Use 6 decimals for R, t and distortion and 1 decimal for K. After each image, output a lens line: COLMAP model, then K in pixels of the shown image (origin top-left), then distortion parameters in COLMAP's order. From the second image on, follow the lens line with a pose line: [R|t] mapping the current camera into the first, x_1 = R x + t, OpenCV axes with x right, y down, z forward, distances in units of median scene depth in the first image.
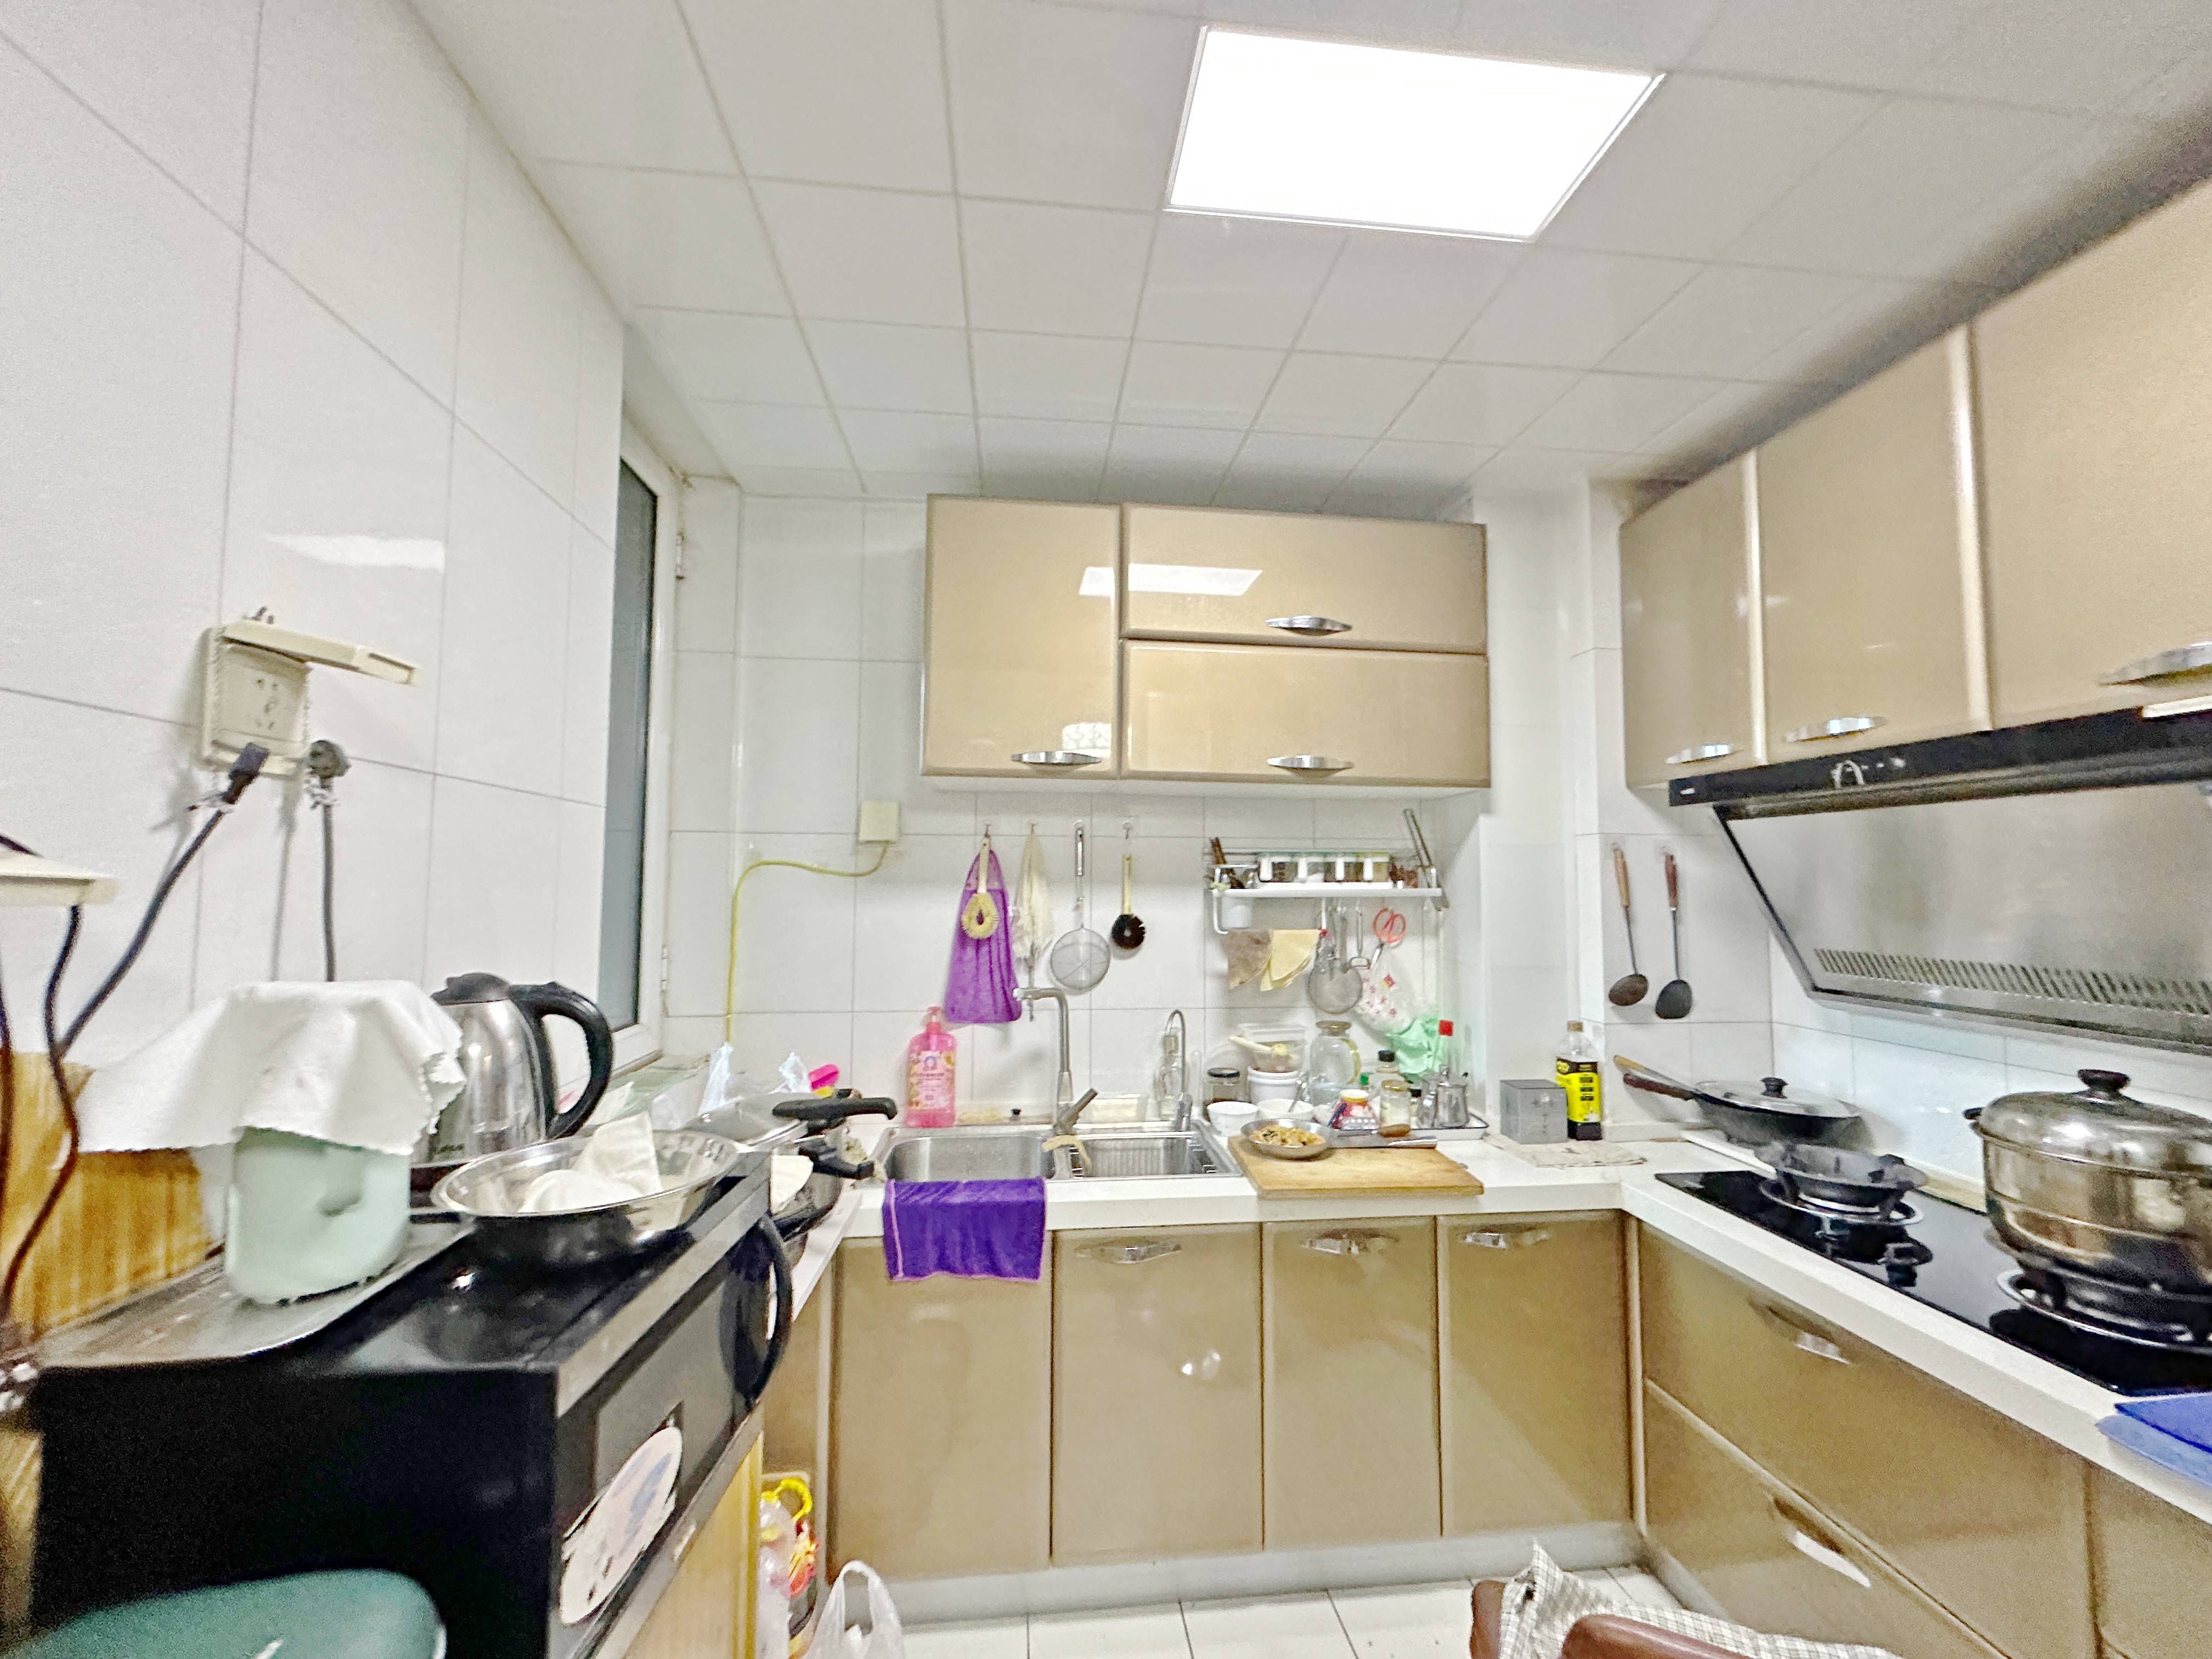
lens RADIAL K [[890.9, 0, 1103.0], [0, 890.9, 825.9], [0, 0, 1]] dist [0.000018, -0.000118]
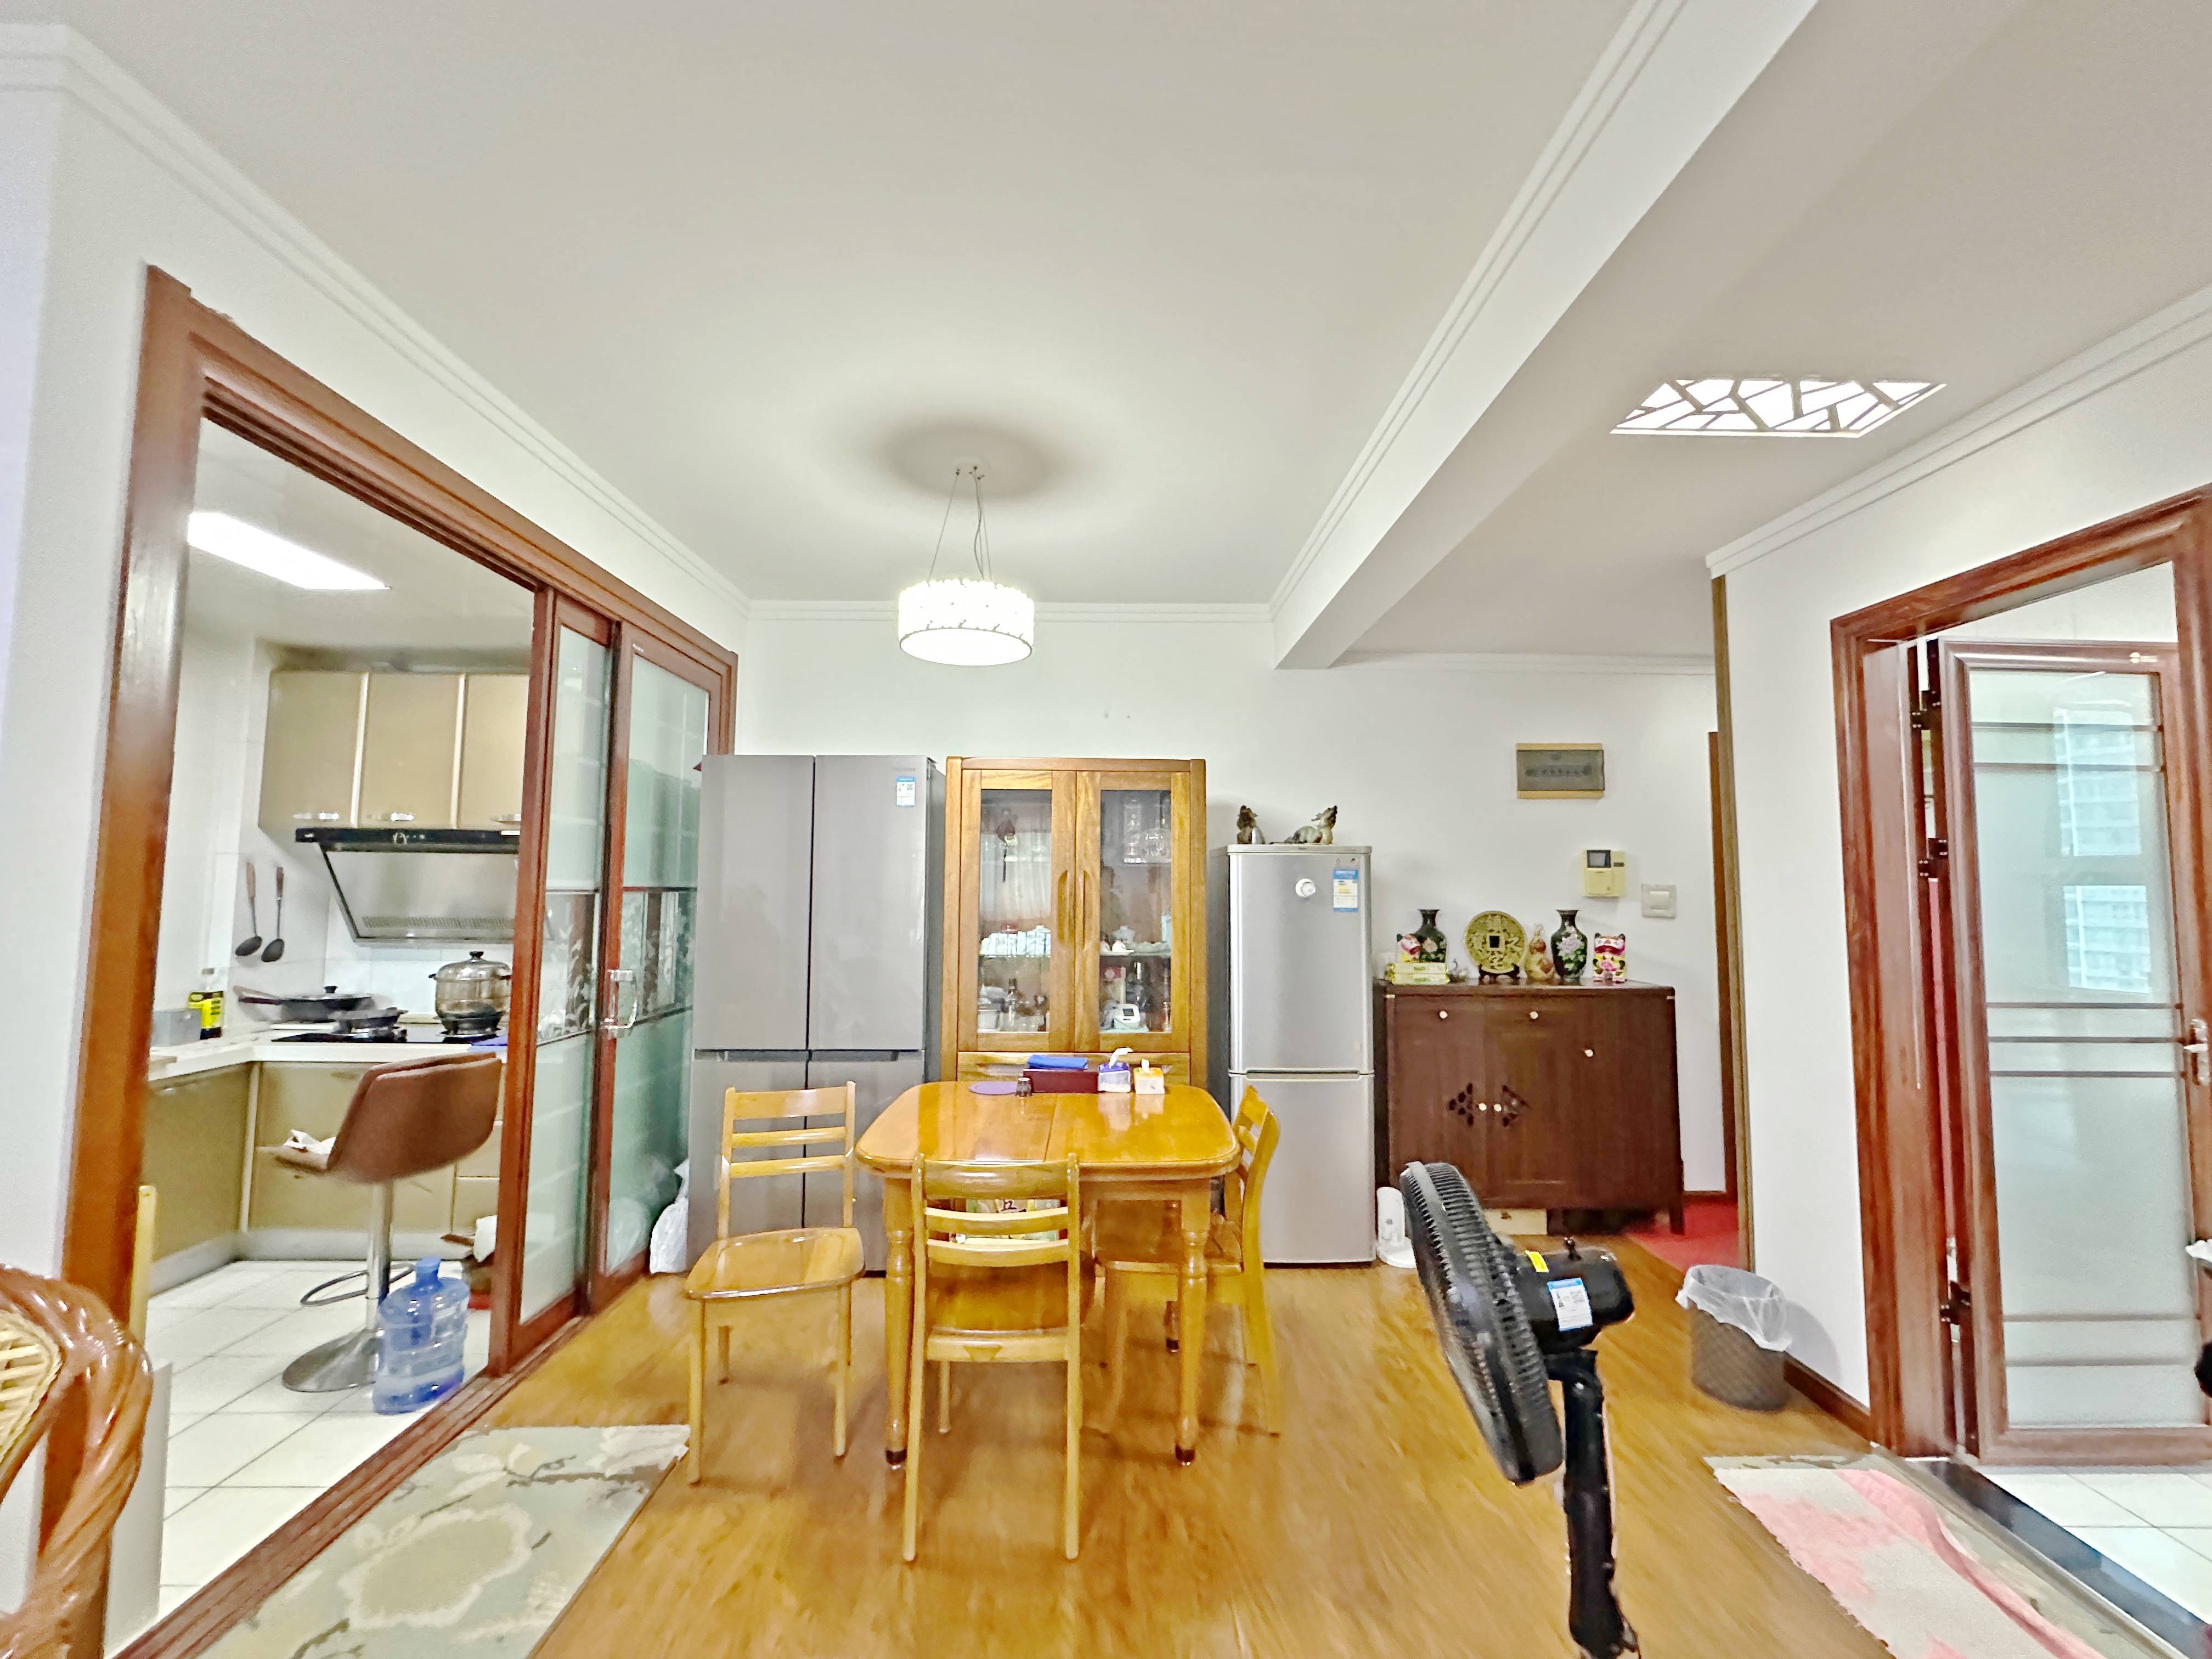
lens RADIAL K [[890.9, 0, 1103.6], [0, 890.9, 827.0], [0, 0, 1]] dist [0.000018, -0.000118]
pose [[0.086879, 0.070154, 0.993746, -1.066797], [-0.071185, 0.995405, -0.064048, -0.055613], [-0.993672, -0.065175, 0.091474, -0.839509]]
